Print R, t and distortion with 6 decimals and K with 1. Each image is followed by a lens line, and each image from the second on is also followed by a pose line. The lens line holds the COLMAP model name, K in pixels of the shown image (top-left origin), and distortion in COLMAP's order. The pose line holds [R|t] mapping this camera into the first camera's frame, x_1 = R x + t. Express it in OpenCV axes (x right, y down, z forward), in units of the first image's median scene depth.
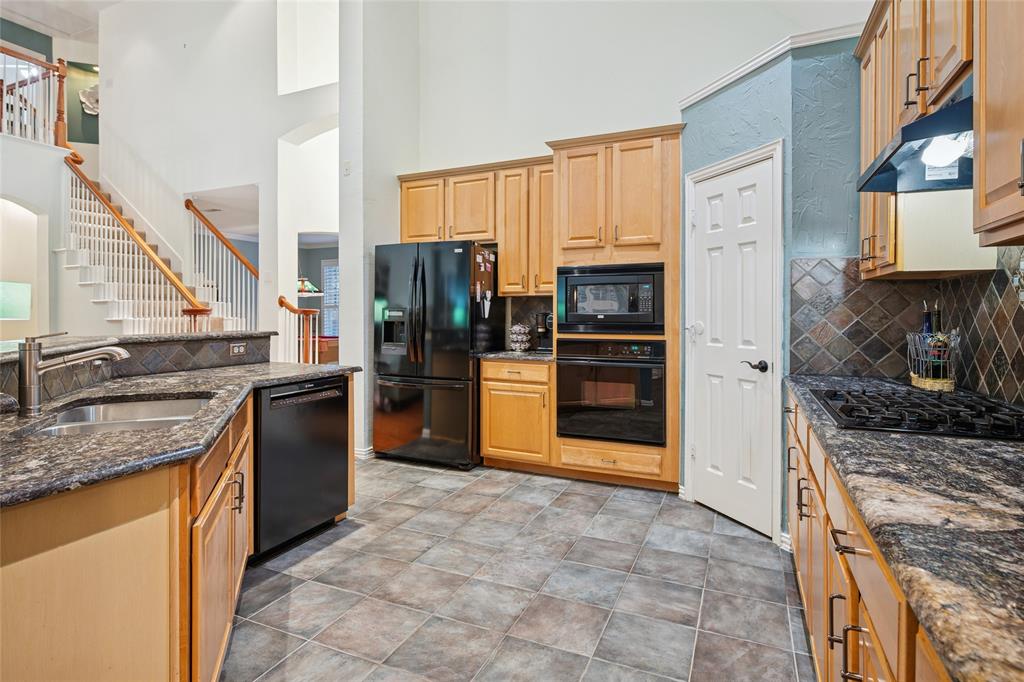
lens RADIAL K [[533.1, 0, 505.2], [0, 533.1, 316.9], [0, 0, 1]] dist [-0.002627, -0.000683]
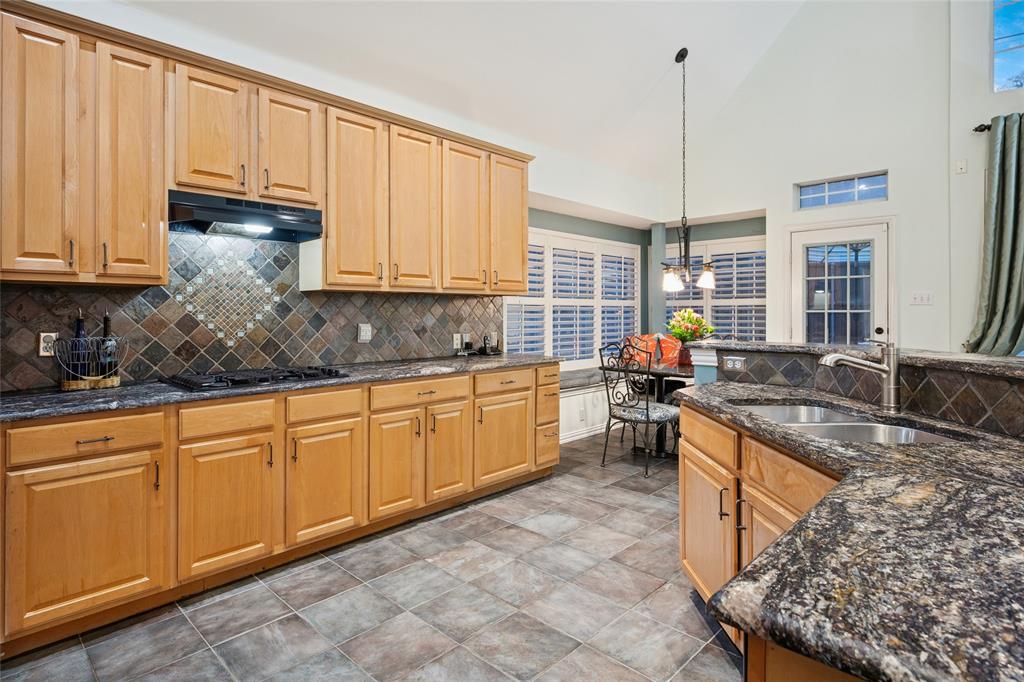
lens RADIAL K [[552.0, 0, 506.8], [0, 552.0, 307.4], [0, 0, 1]] dist [0.002301, -0.000175]
pose [[-0.944418, 0.002585, 0.328737, -0.232083], [0.002944, 0.999995, 0.000594, -0.018969], [-0.328734, 0.001529, -0.944421, 1.068971]]
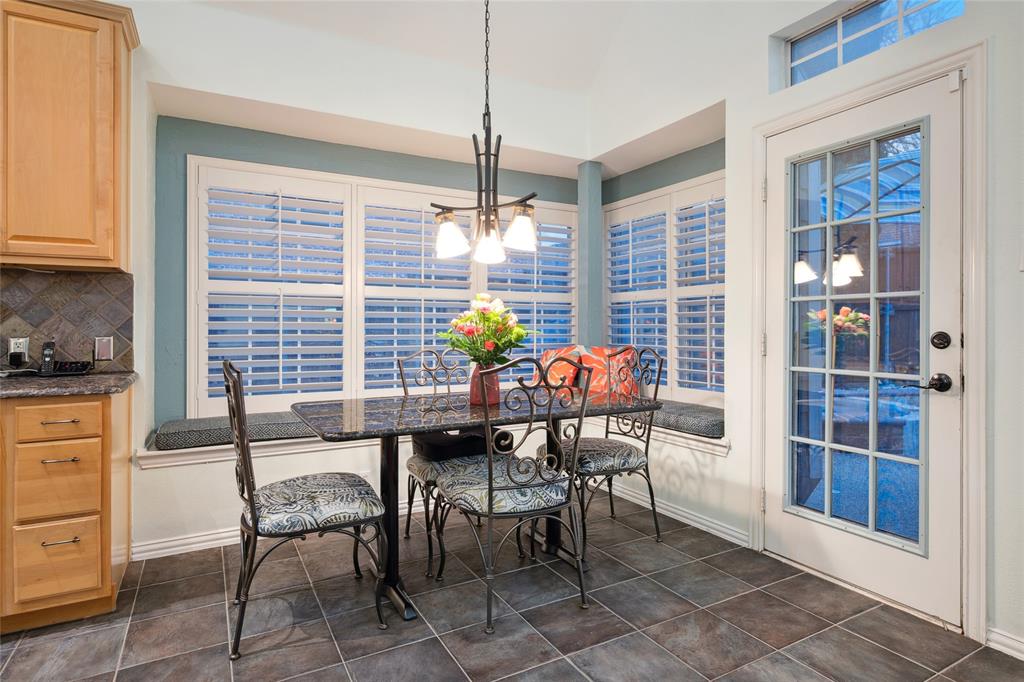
lens RADIAL K [[553.9, 0, 518.6], [0, 553.9, 324.5], [0, 0, 1]] dist [-0.002228, 0.000839]
pose [[-0.806295, 0.001549, 0.591512, -0.632716], [0.004656, 0.999982, 0.003728, 0.021691], [-0.591495, 0.005760, -0.806288, 0.180410]]
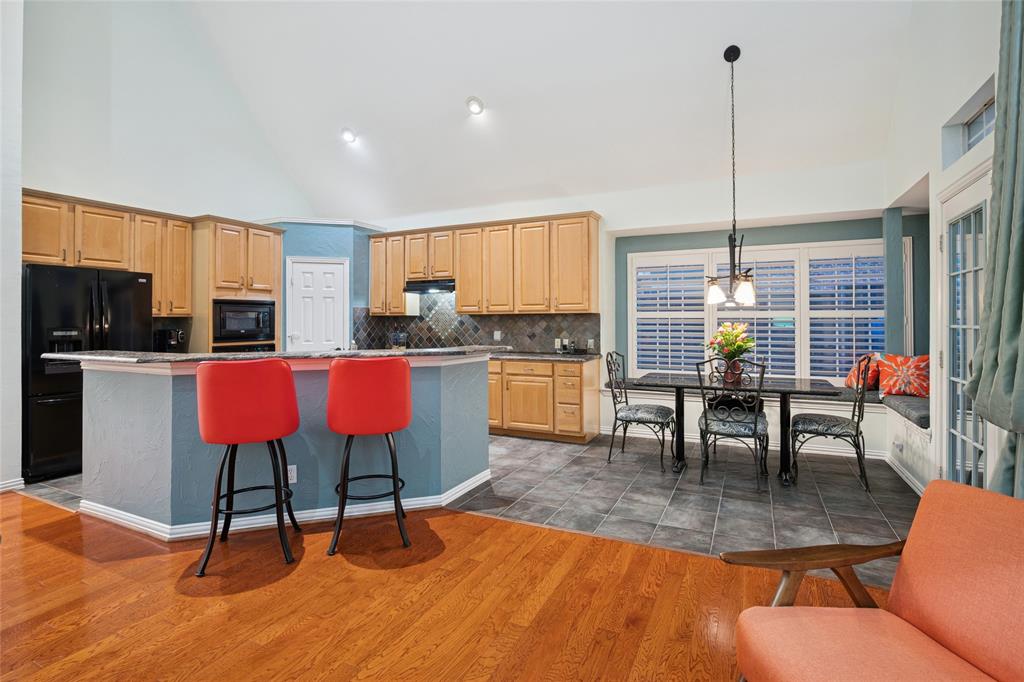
lens RADIAL K [[490.8, 0, 513.4], [0, 490.8, 317.3], [0, 0, 1]] dist [-0.001743, -0.000276]
pose [[0.024588, 0.006423, 0.999677, -1.329133], [0.011893, 0.999907, -0.006717, -0.023862], [-0.999627, 0.012055, 0.024509, 0.129455]]
